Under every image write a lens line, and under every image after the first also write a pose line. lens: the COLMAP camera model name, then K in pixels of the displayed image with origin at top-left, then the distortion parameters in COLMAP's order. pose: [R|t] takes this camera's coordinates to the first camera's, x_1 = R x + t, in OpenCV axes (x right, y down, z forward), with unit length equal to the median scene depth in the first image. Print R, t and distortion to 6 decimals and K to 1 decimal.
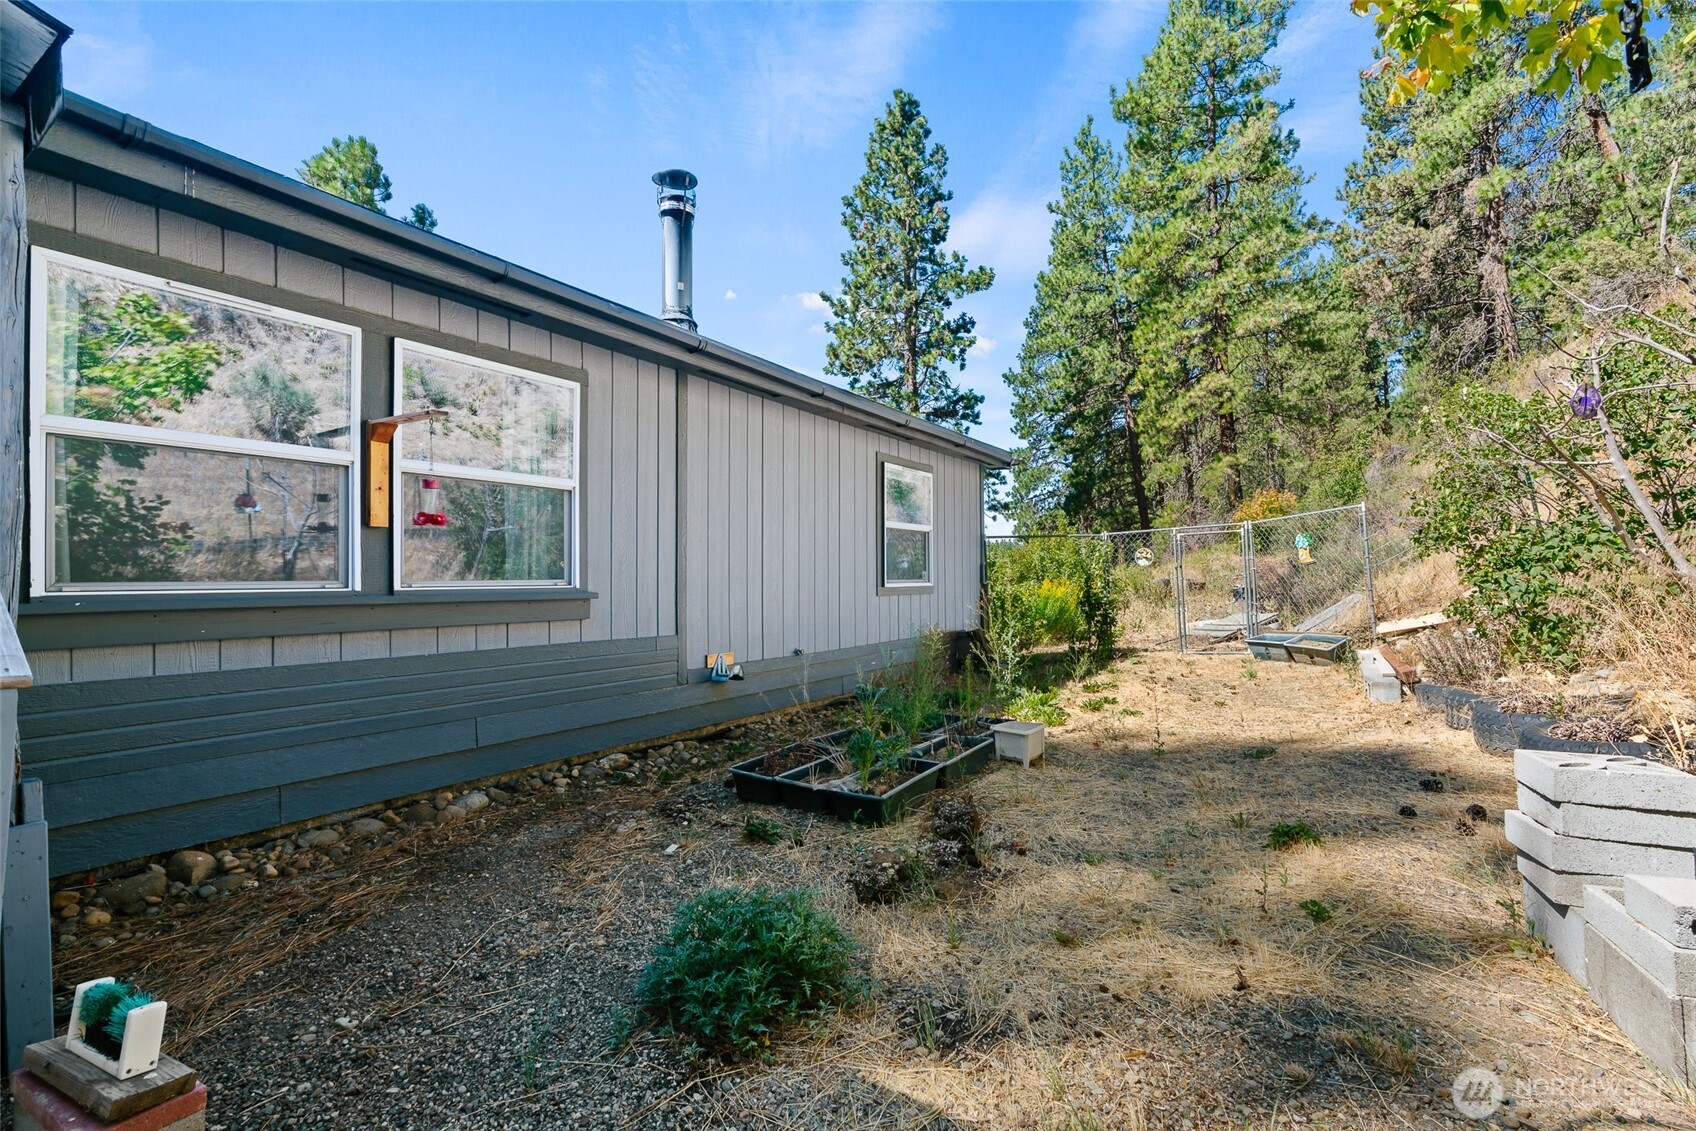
lens RADIAL K [[767.8, 0, 836.0], [0, 767.8, 569.4], [0, 0, 1]] dist [-0.007564, 0.000113]
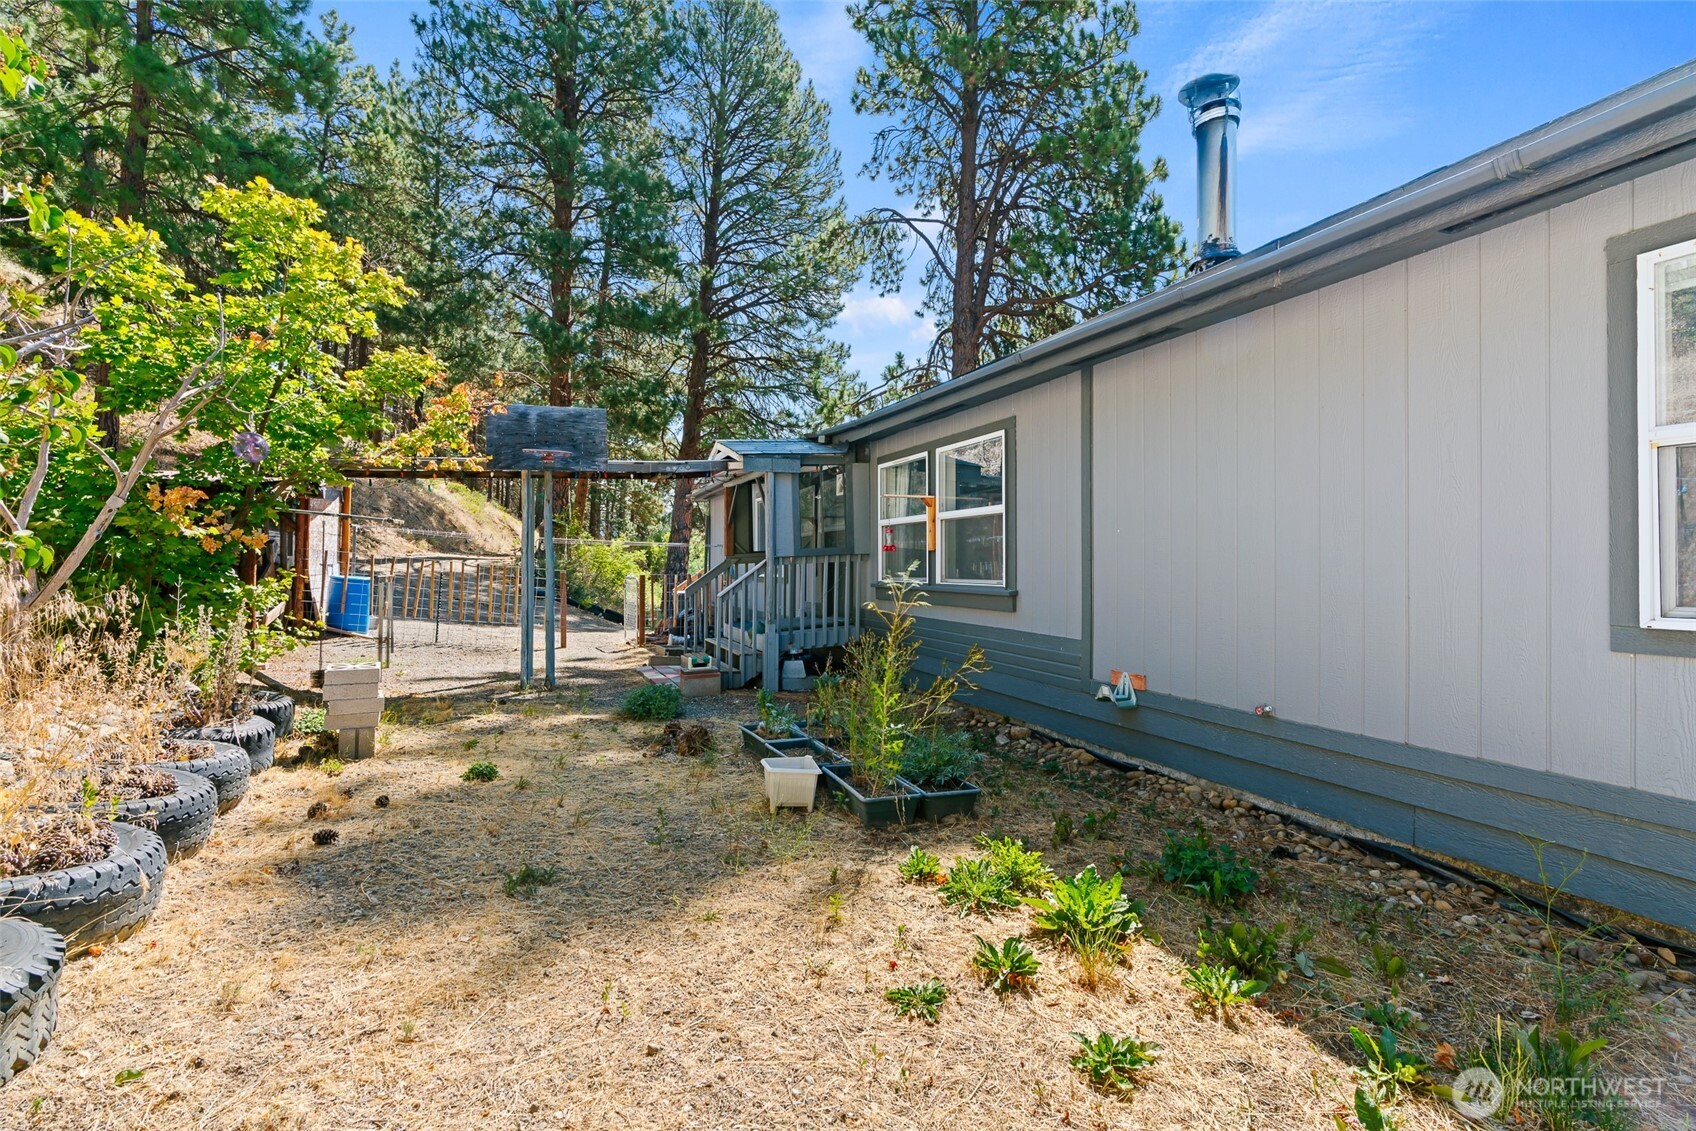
lens RADIAL K [[767.8, 0, 836.0], [0, 767.8, 569.4], [0, 0, 1]] dist [-0.007564, 0.000113]
pose [[-0.573226, 0.005932, -0.819376, 0.741133], [0.008105, 0.999966, 0.001568, -0.009776], [0.819357, -0.005742, -0.573254, 1.257928]]
